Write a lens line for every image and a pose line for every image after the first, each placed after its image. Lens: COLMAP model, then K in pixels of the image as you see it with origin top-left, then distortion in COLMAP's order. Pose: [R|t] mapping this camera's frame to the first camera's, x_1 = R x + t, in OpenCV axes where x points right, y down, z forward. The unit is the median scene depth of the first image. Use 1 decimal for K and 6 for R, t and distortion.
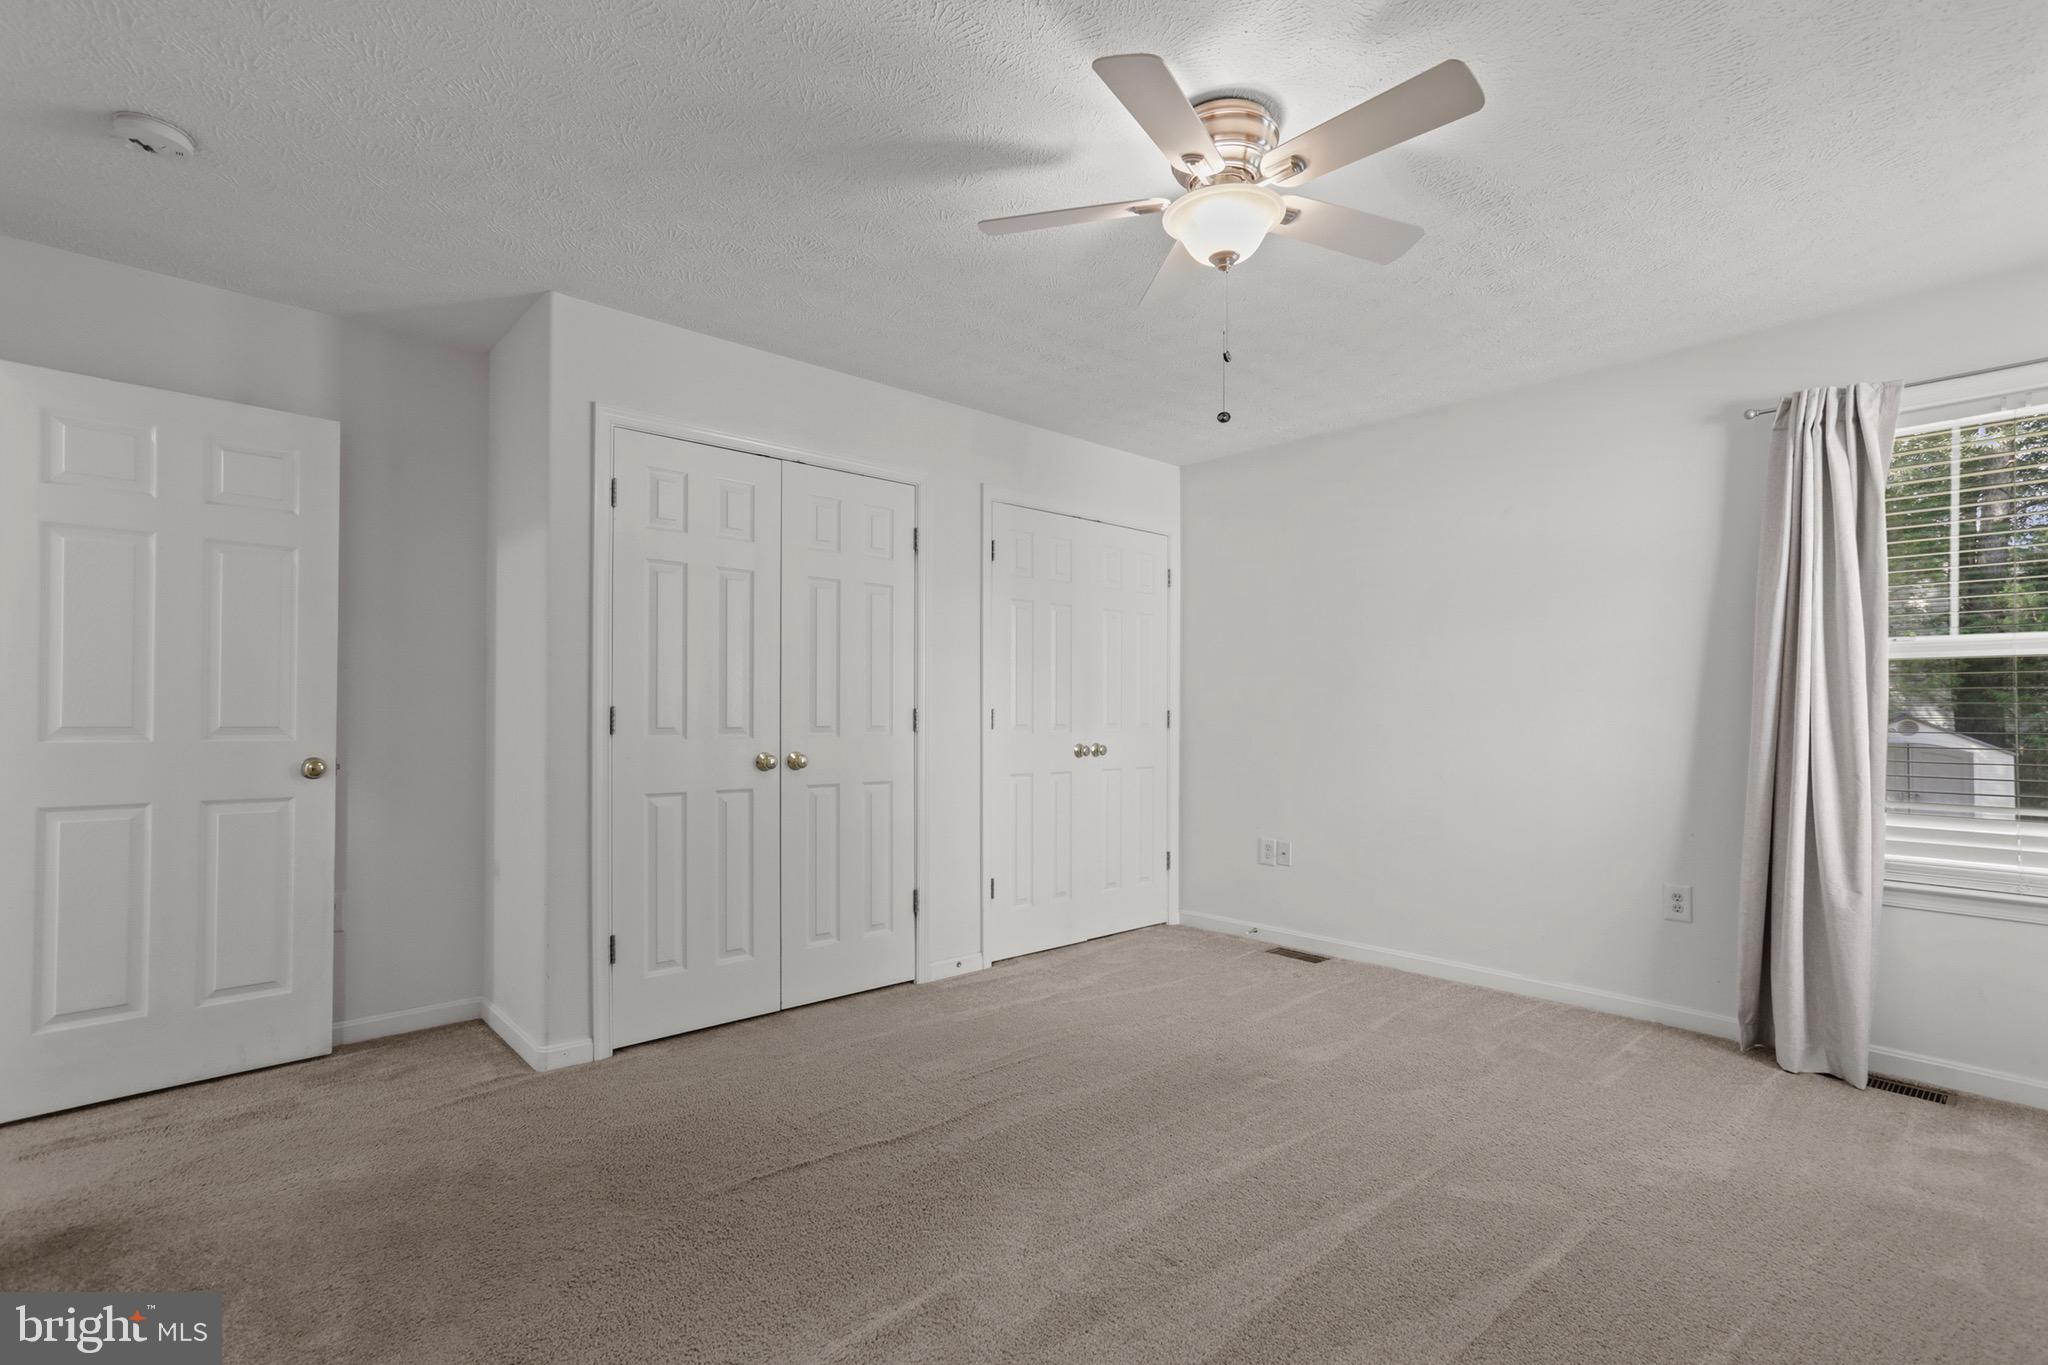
lens RADIAL K [[917.4, 0, 1020.0], [0, 917.4, 702.2], [0, 0, 1]] dist [-0.018460, 0.003833]
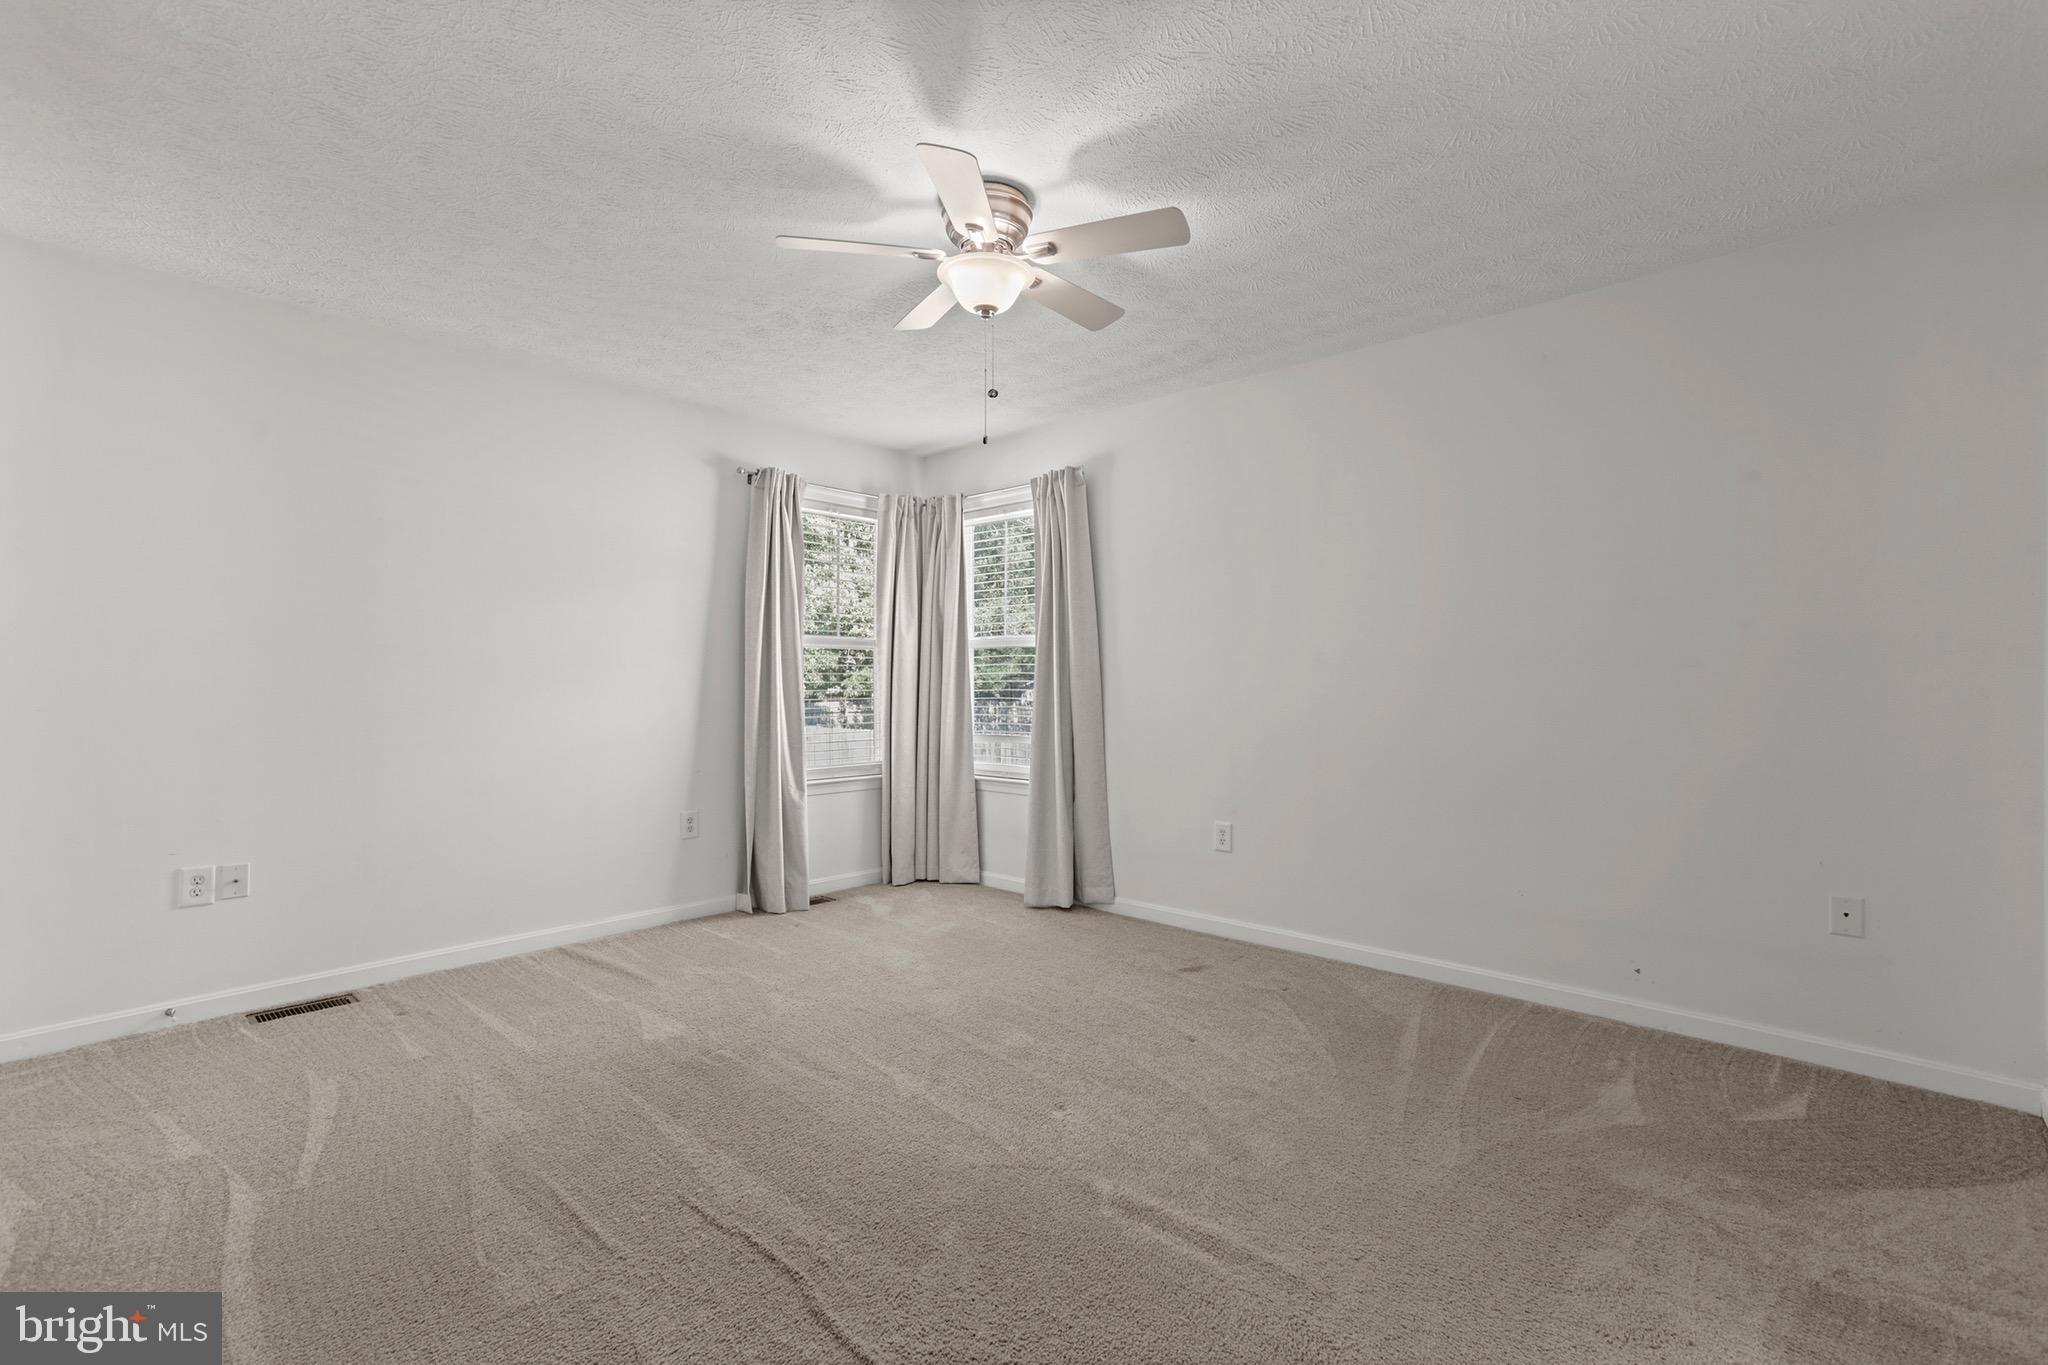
lens RADIAL K [[917.4, 0, 1008.4], [0, 917.4, 676.8], [0, 0, 1]] dist [-0.018460, 0.003833]
pose [[-0.091449, -0.000503, 0.995810, -0.449452], [-0.014679, 0.999892, -0.000843, 0.001551], [-0.995702, -0.014695, -0.091446, 0.474914]]
